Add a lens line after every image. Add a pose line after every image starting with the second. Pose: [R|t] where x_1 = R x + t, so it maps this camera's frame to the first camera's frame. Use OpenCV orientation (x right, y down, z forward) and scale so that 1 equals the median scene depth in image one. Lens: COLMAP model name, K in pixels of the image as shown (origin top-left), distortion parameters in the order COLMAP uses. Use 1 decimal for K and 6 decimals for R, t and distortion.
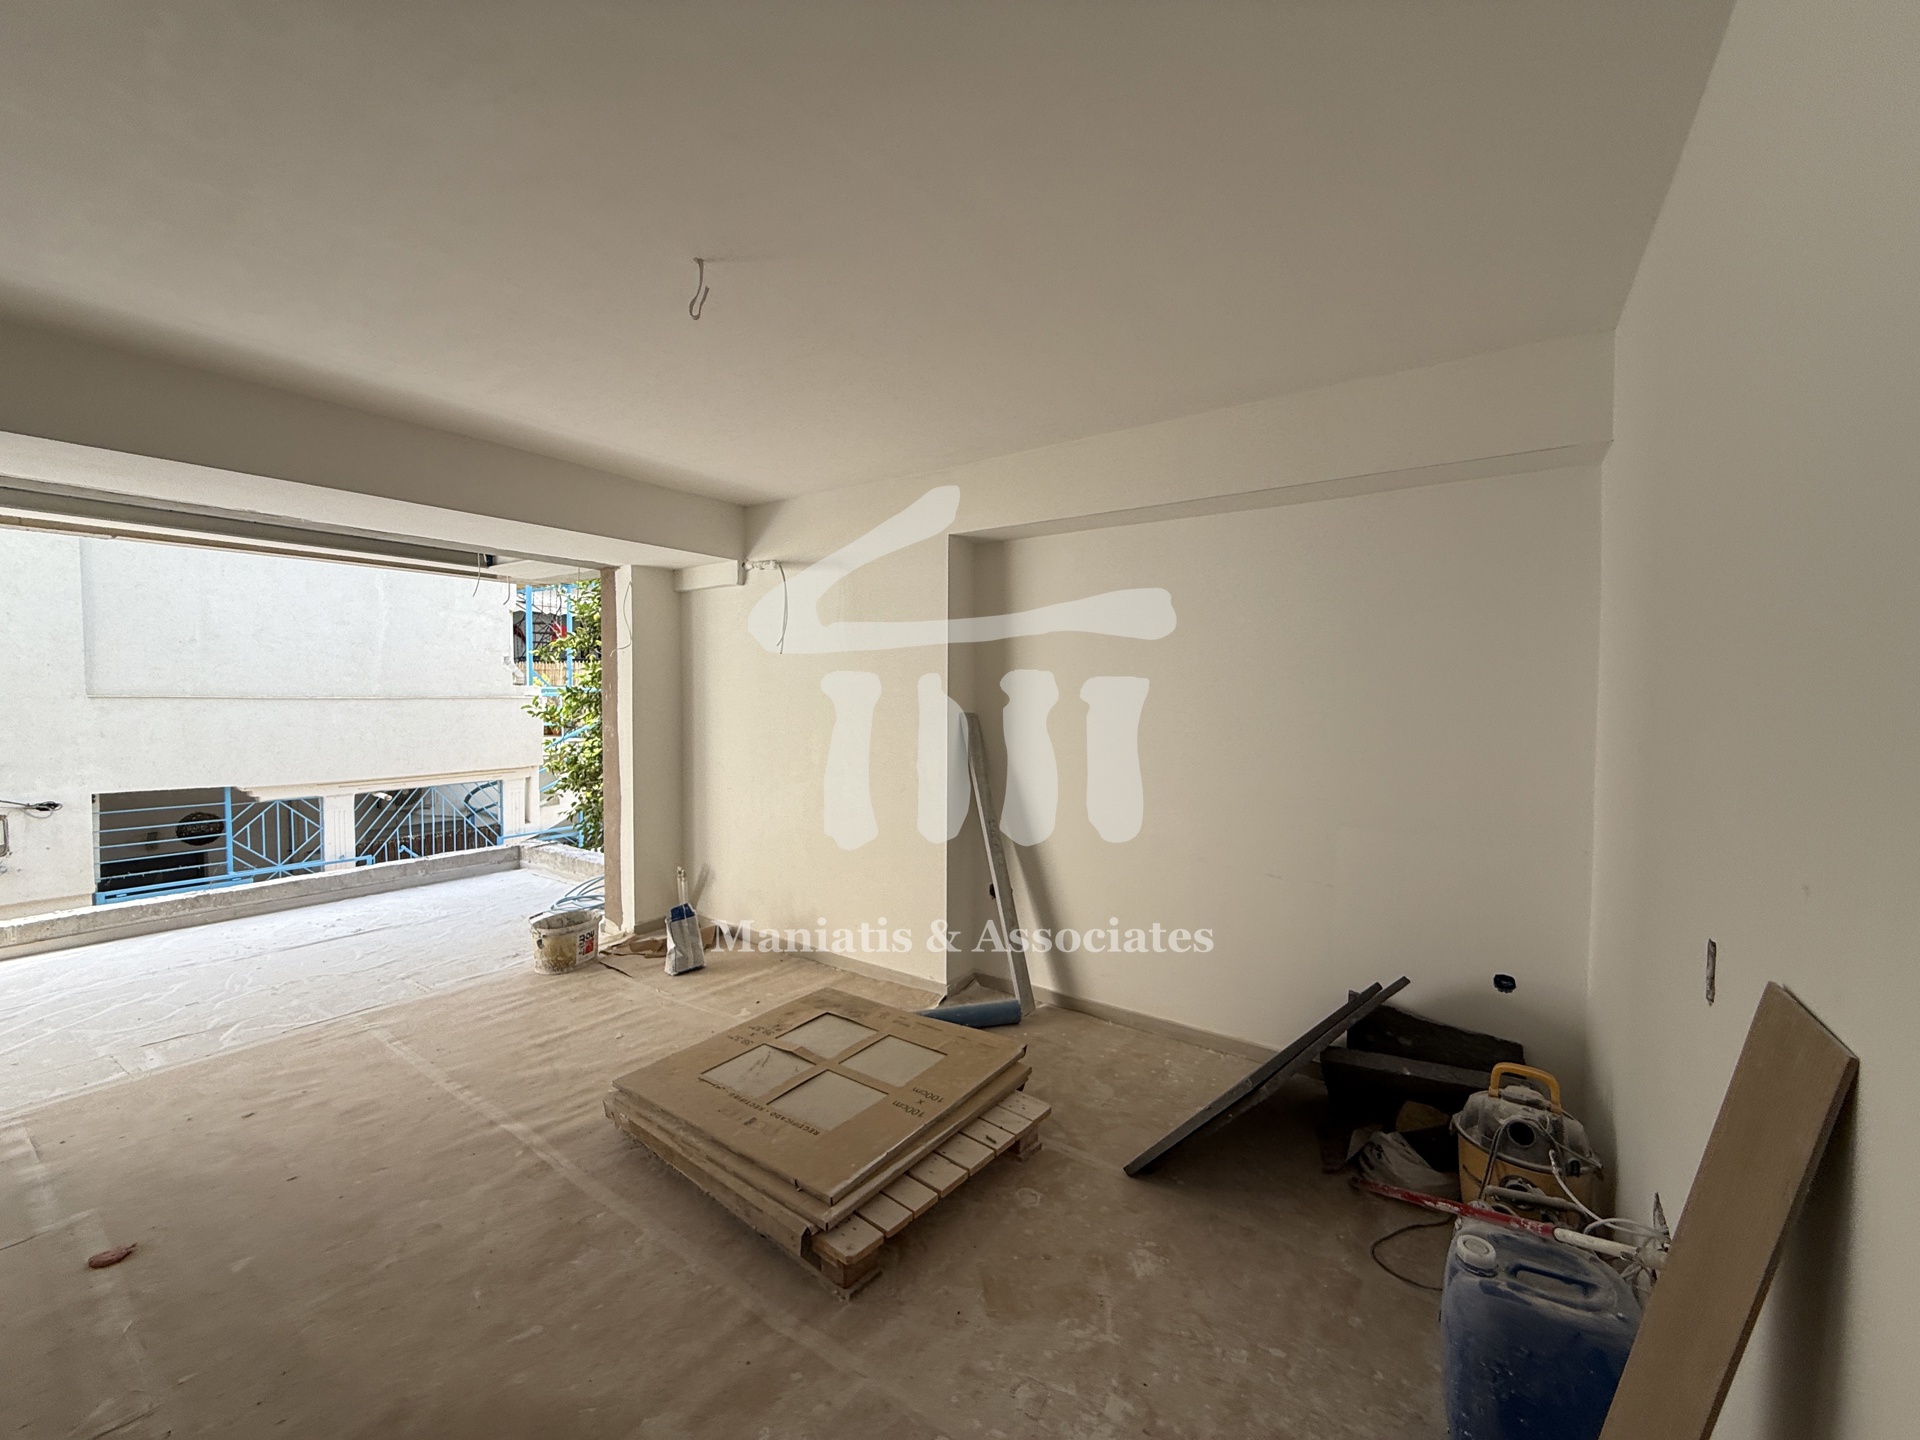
lens RADIAL K [[761.9, 0, 955.5], [0, 761.9, 719.7], [0, 0, 1]] dist [-0.000573, 0.000089]
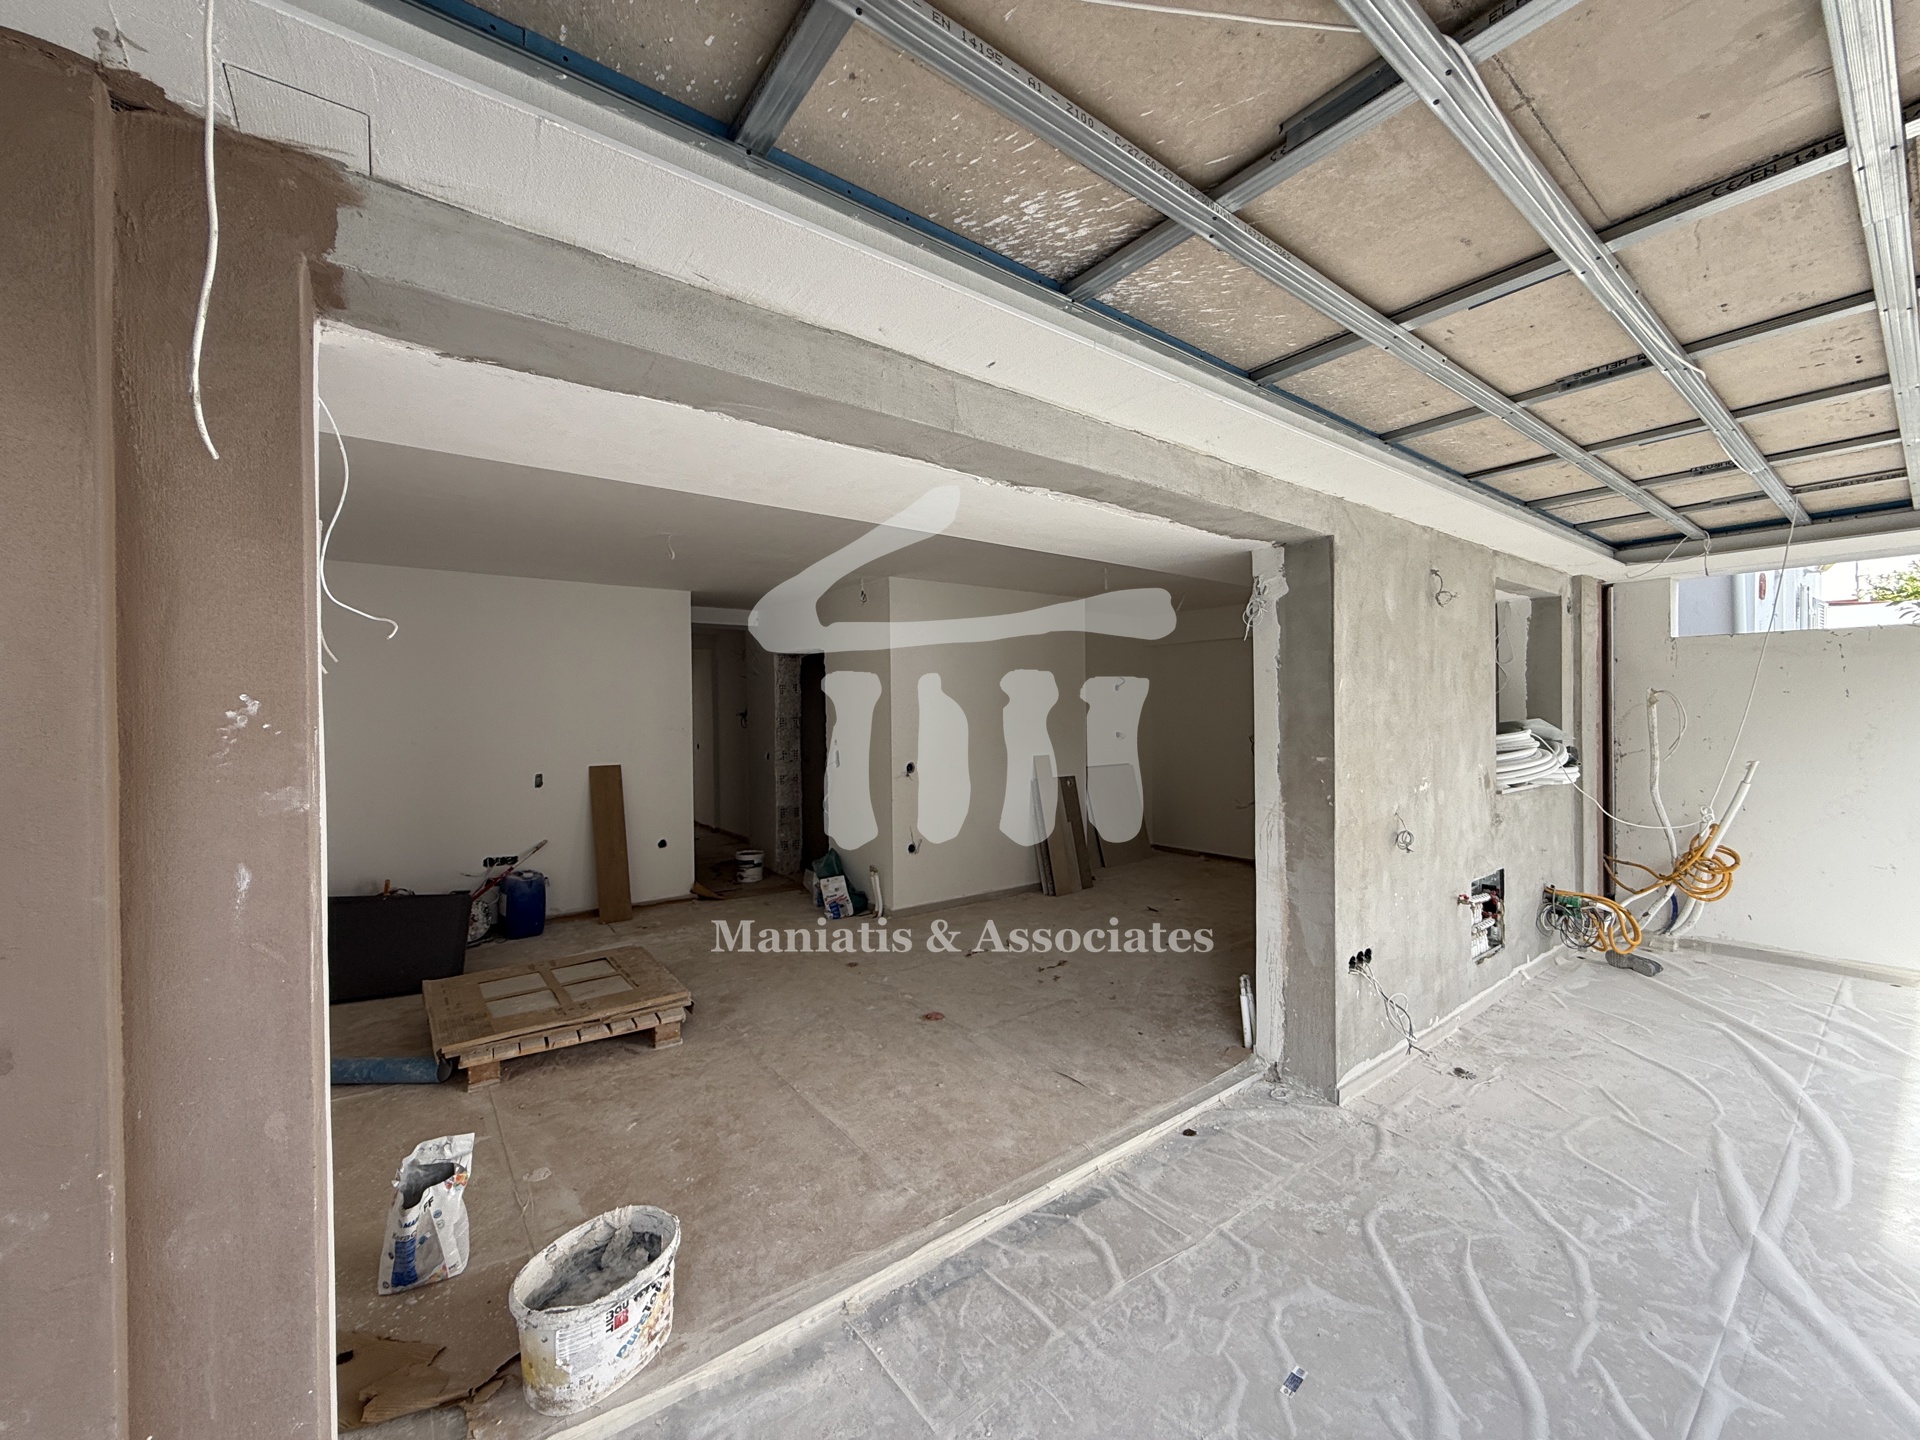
lens RADIAL K [[761.9, 0, 954.6], [0, 761.9, 719.8], [0, 0, 1]] dist [-0.000573, 0.000089]
pose [[-0.952636, 0.002336, 0.304104, -1.174803], [0.016359, 0.998916, 0.043573, -0.088510], [-0.303673, 0.046484, -0.951642, 1.879008]]
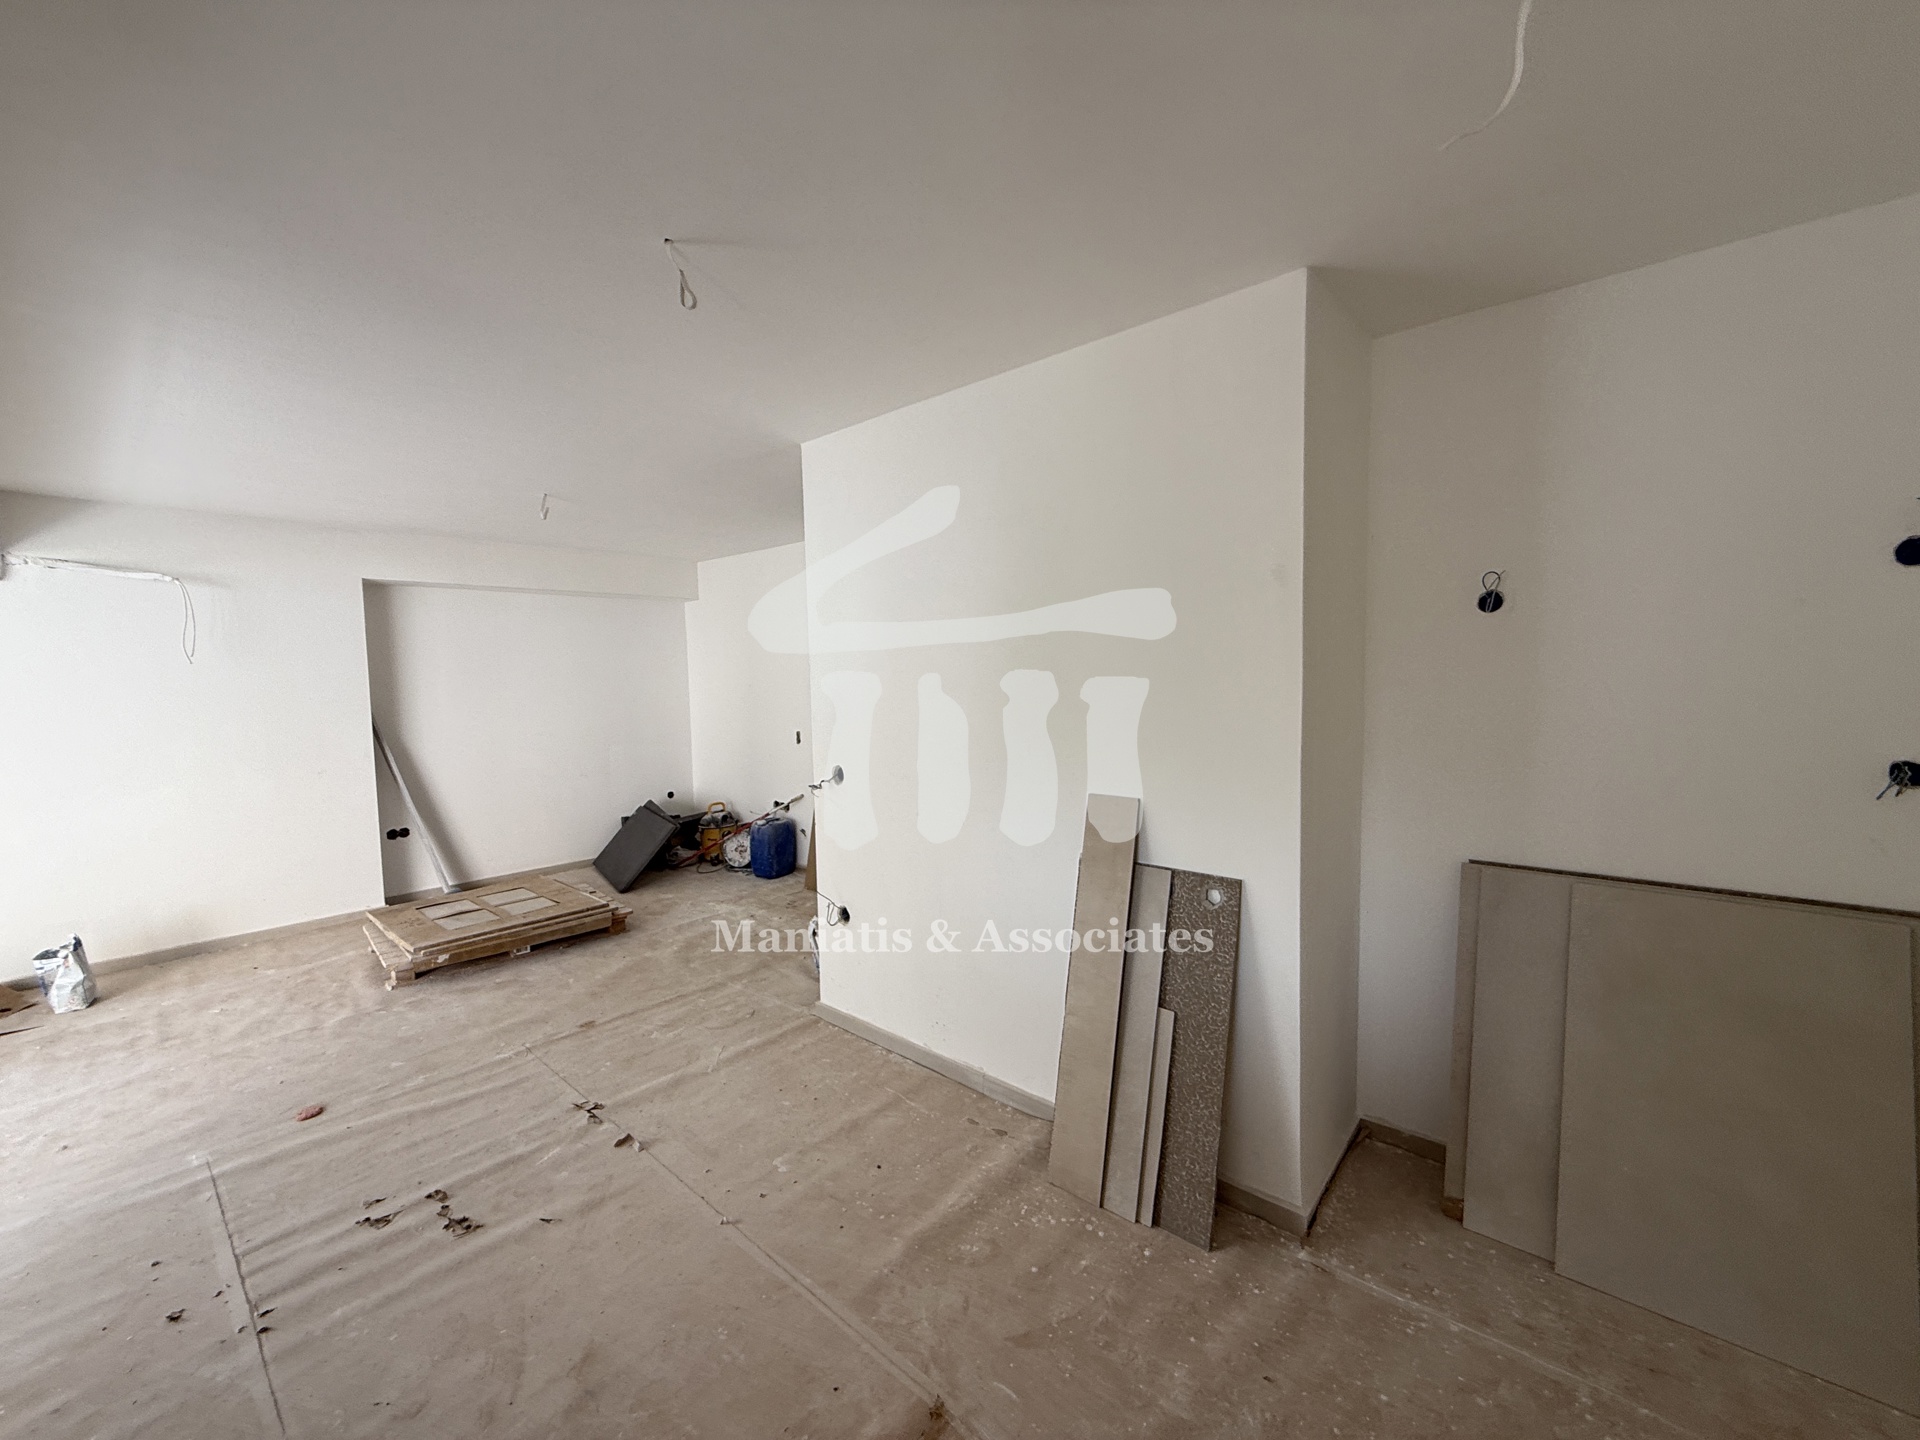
lens RADIAL K [[761.9, 0, 952.8], [0, 761.9, 723.3], [0, 0, 1]] dist [-0.000573, 0.000089]
pose [[0.109232, -0.075040, 0.991180, -1.548678], [0.054323, 0.996107, 0.069427, -0.024985], [-0.992531, 0.046260, 0.112883, -0.238191]]
